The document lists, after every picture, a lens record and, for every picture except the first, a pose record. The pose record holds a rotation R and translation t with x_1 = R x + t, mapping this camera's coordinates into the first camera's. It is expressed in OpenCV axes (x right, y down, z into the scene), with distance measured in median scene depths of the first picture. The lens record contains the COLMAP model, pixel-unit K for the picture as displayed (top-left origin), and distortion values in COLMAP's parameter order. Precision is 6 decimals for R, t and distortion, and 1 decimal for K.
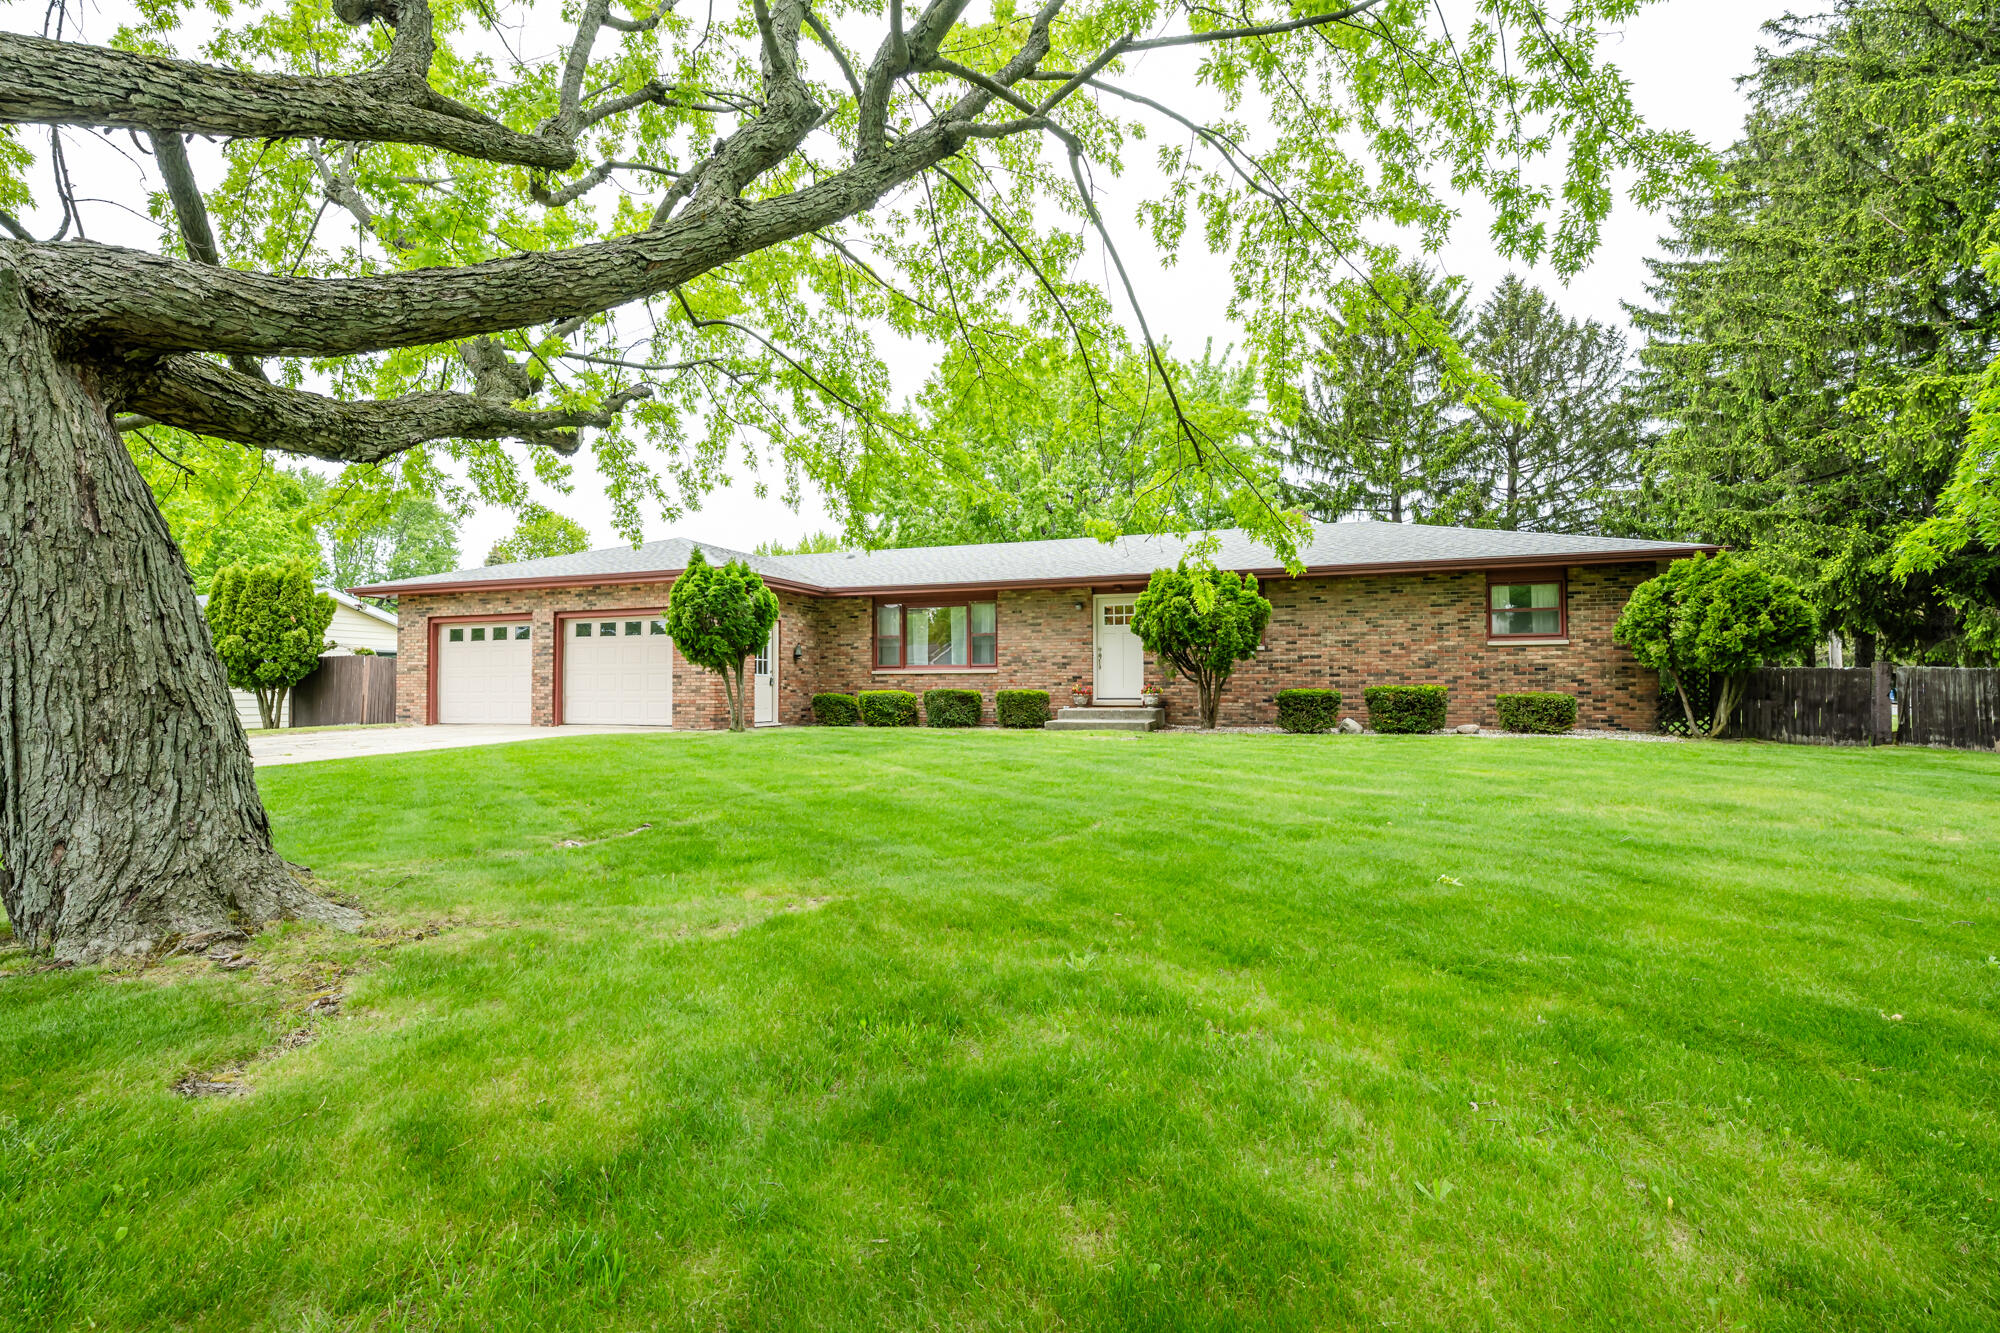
lens RADIAL K [[898.4, 0, 1000.6], [0, 898.4, 665.8], [0, 0, 1]] dist [-0.001235, -0.000167]
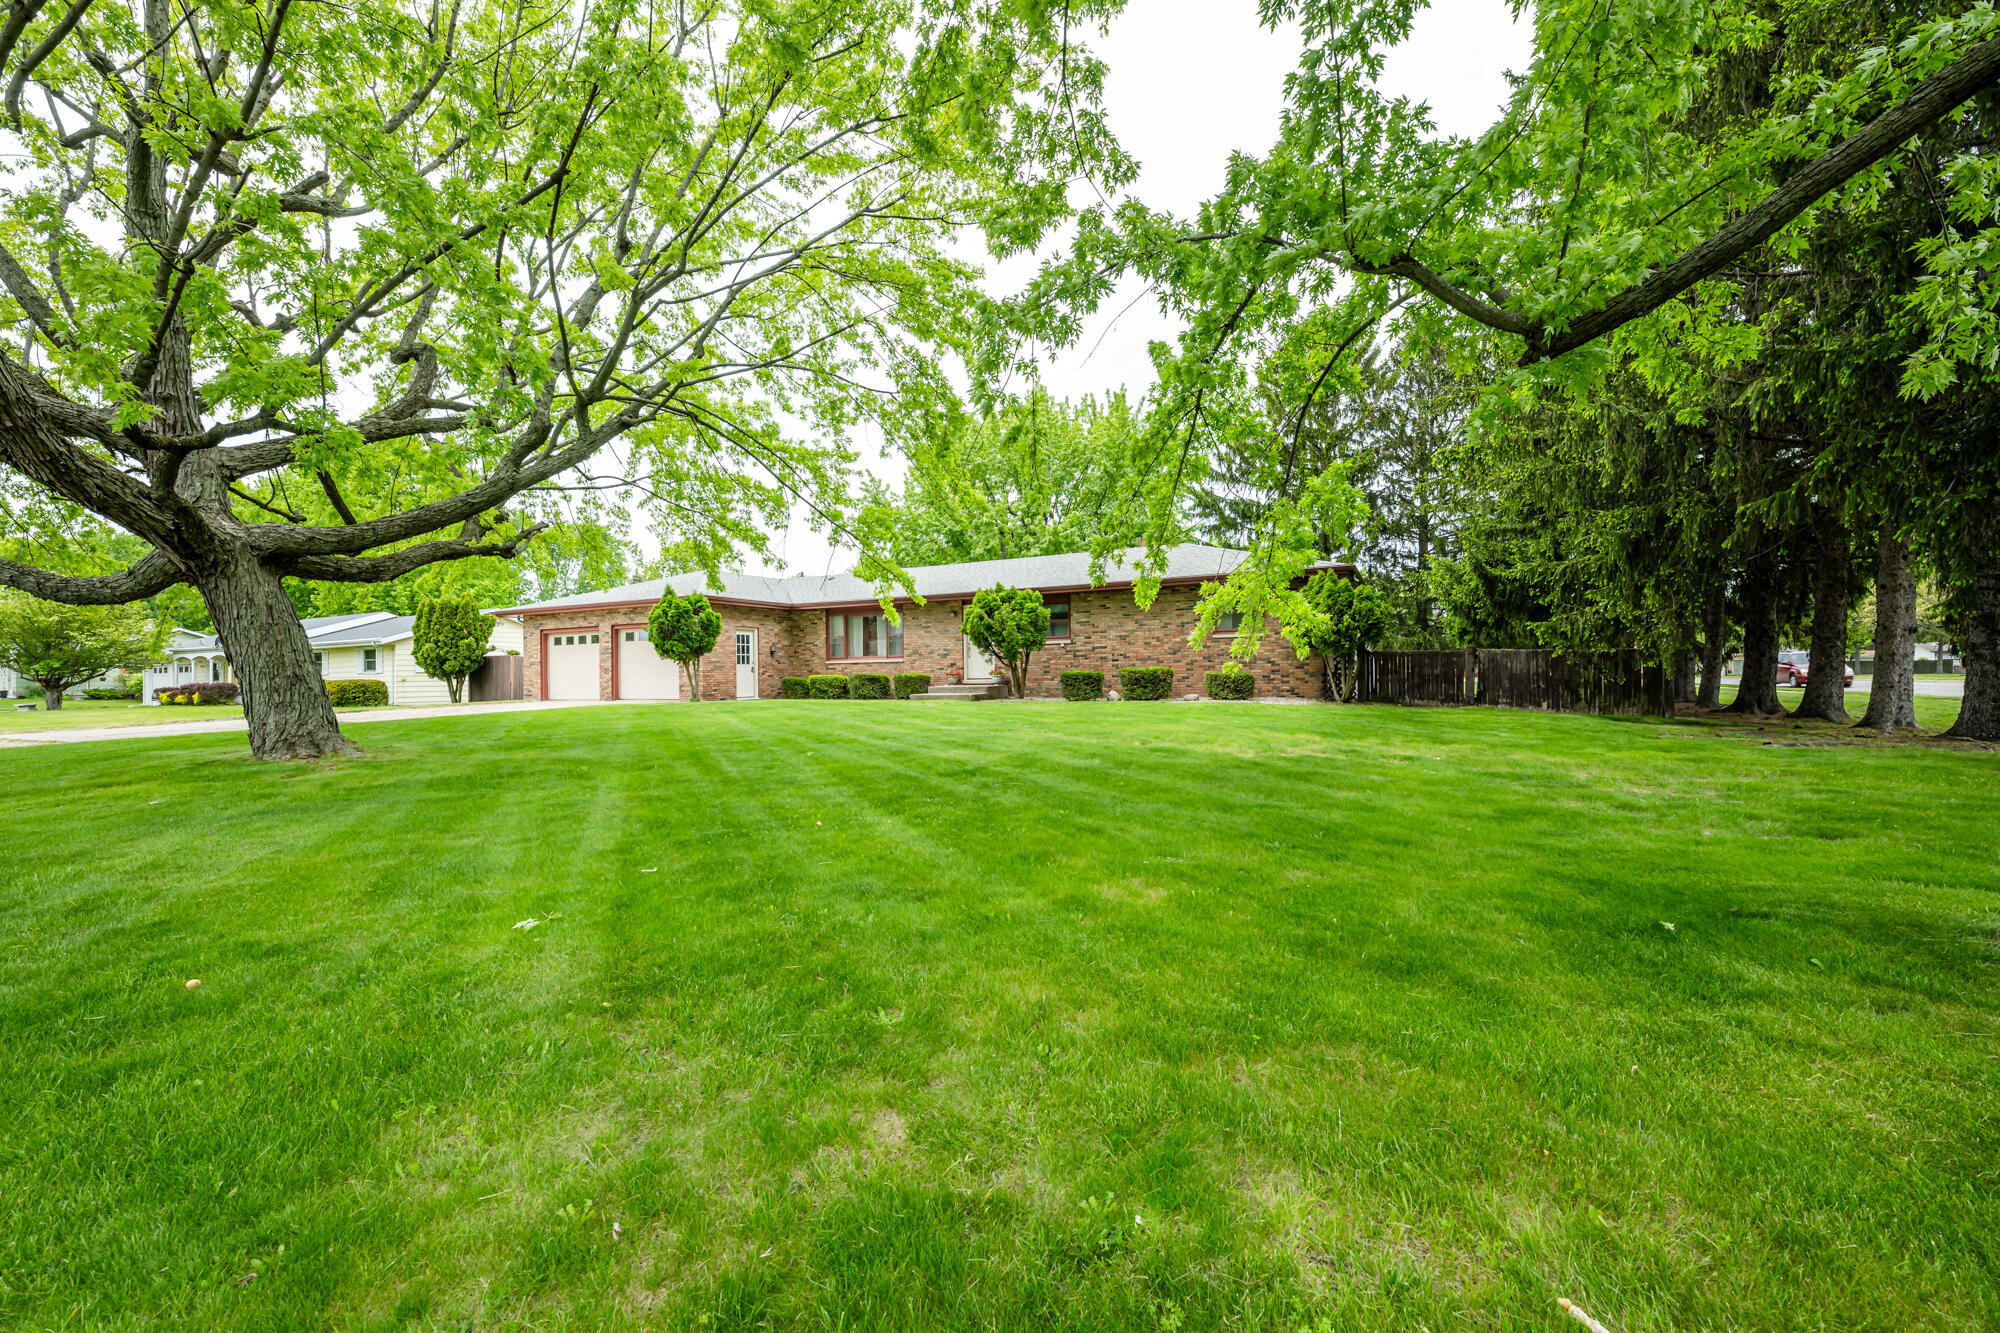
lens RADIAL K [[810.5, 0, 999.6], [0, 810.5, 669.4], [0, 0, 1]] dist [0.004150, -0.001678]
pose [[0.989424, -0.011596, -0.144590, 0.343196], [0.014490, 0.999715, 0.018981, -0.001801], [0.144329, -0.020875, 0.989310, -0.258010]]
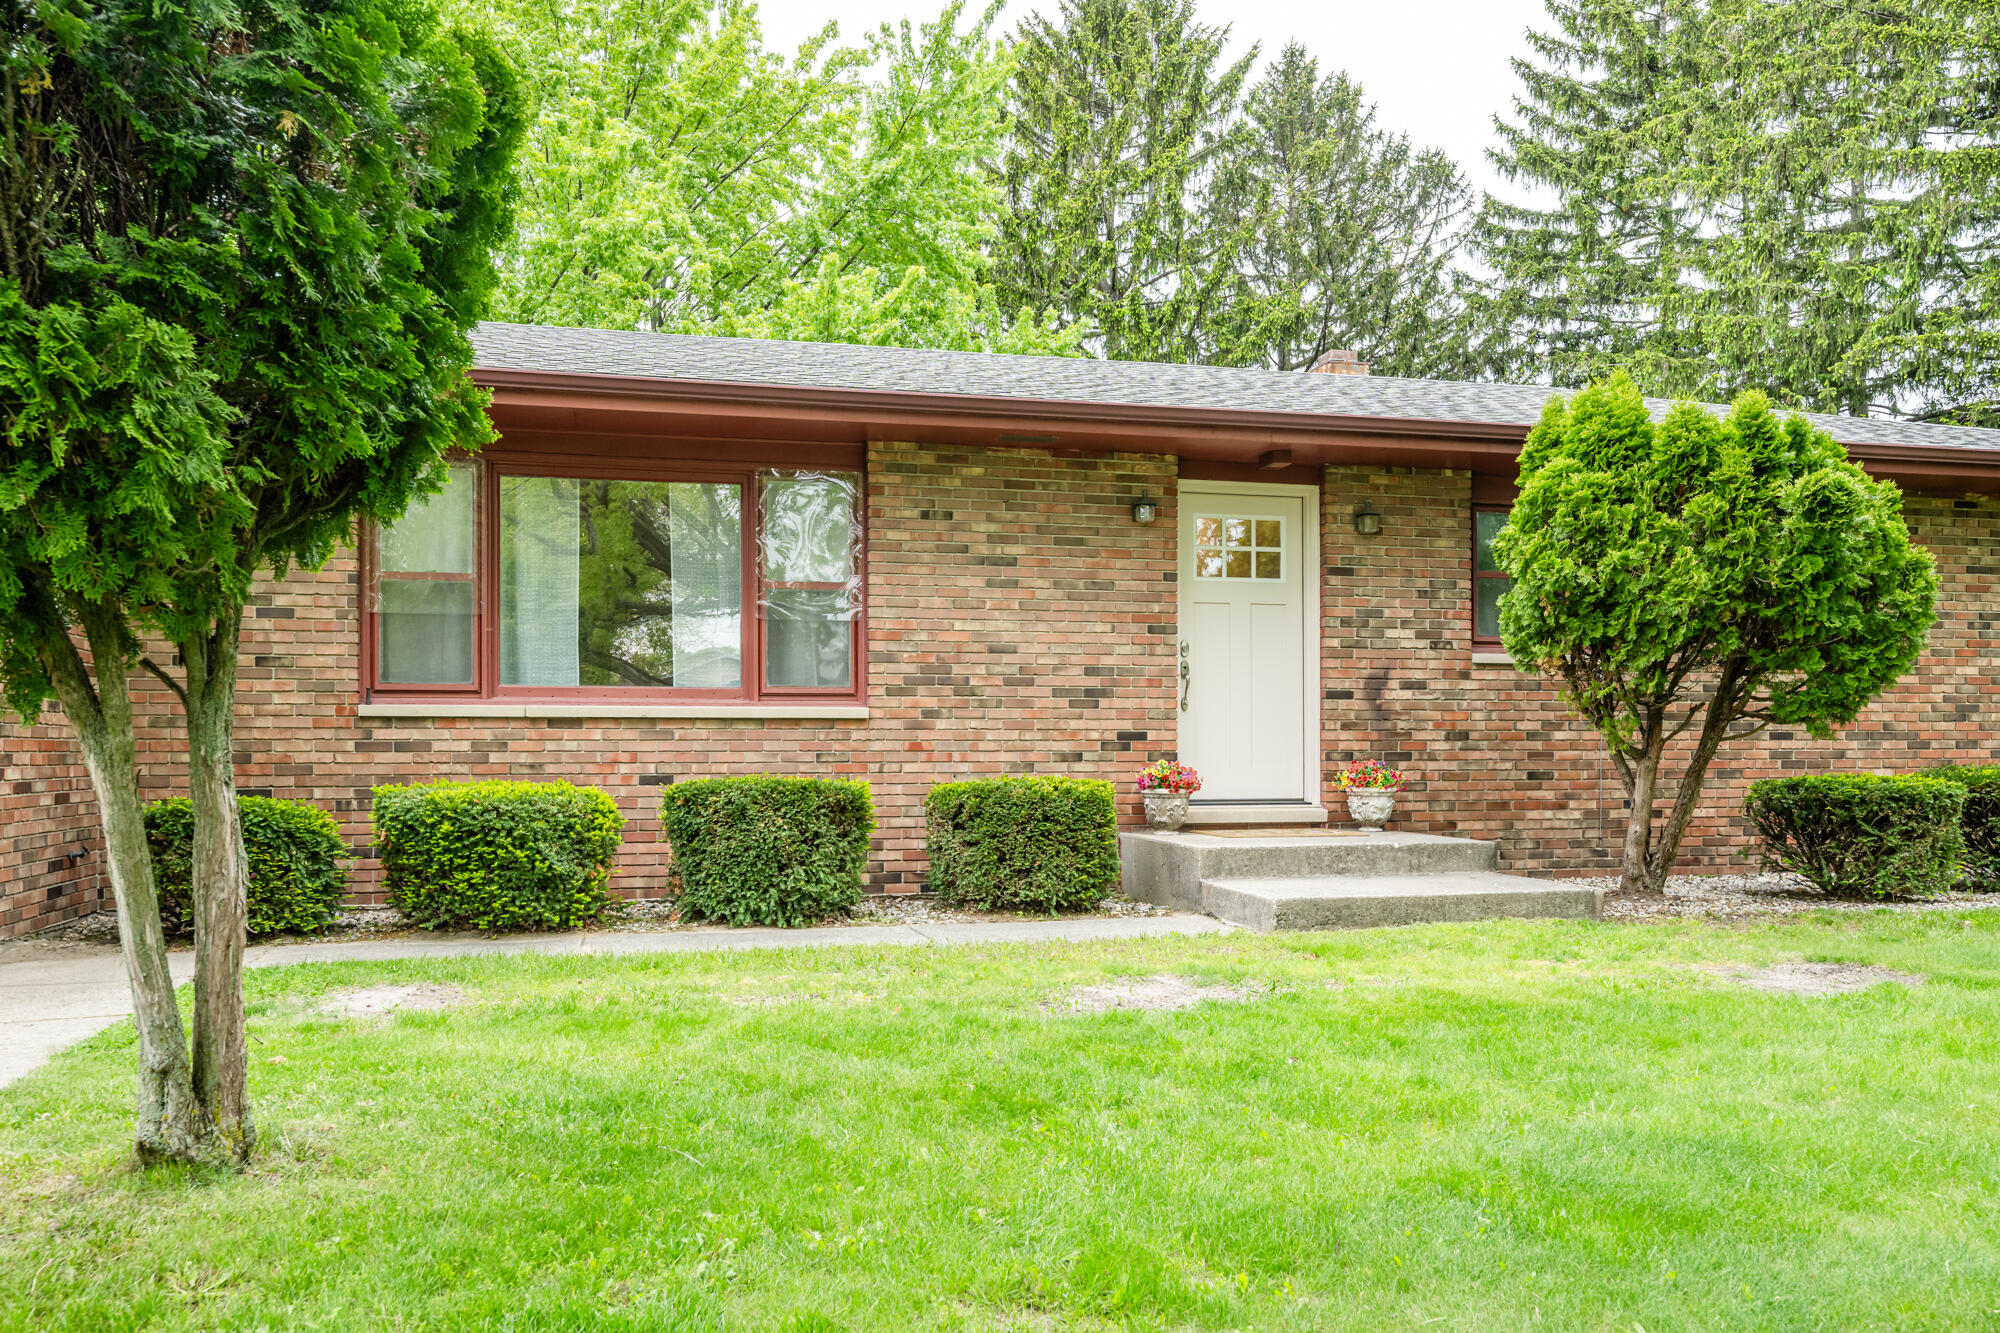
lens RADIAL K [[1526.0, 0, 995.6], [0, 1526.0, 678.7], [0, 0, 1]] dist [0.006703, 0.001635]
pose [[0.832579, 0.027128, 0.553242, -0.252505], [-0.012265, 0.999458, -0.030550, 0.010004], [-0.553771, 0.018649, 0.832460, 0.585454]]
